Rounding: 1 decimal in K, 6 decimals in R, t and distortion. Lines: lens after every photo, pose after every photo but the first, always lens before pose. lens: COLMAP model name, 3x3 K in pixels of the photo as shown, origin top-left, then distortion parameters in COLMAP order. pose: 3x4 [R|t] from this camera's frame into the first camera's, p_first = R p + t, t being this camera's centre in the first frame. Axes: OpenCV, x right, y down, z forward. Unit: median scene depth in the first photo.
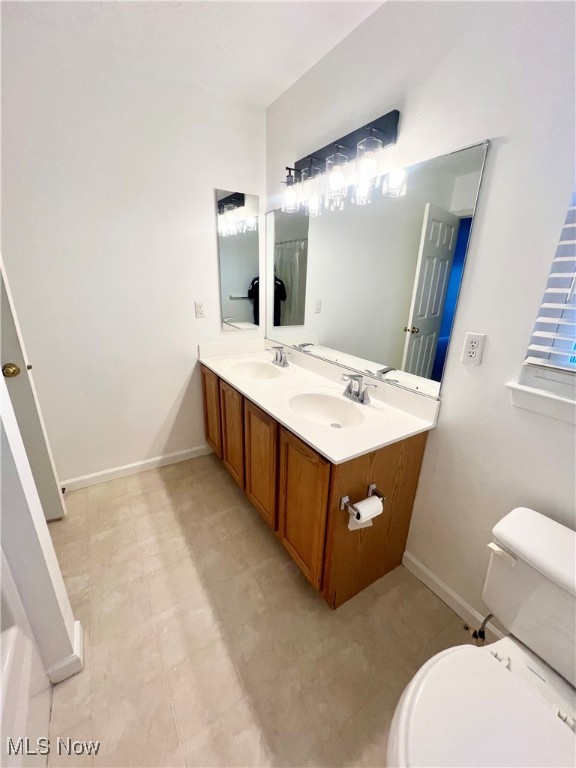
lens RADIAL K [[306.5, 0, 286.8], [0, 306.5, 382.3], [0, 0, 1]] dist [-0.001817, -0.000429]
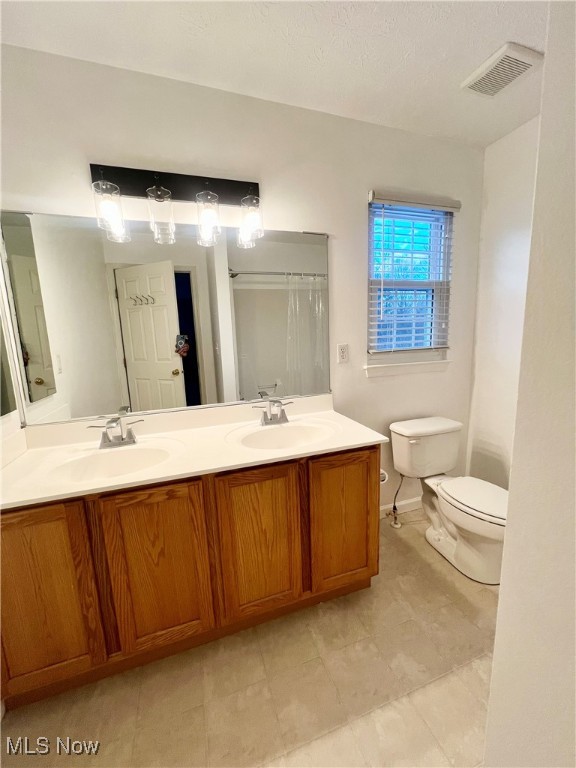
lens RADIAL K [[306.5, 0, 287.2], [0, 306.5, 382.8], [0, 0, 1]] dist [-0.001817, -0.000429]
pose [[0.231199, -0.196877, 0.952778, -0.890281], [0.356701, 0.928270, 0.105256, -0.205481], [-0.905158, 0.315522, 0.284841, 0.727116]]
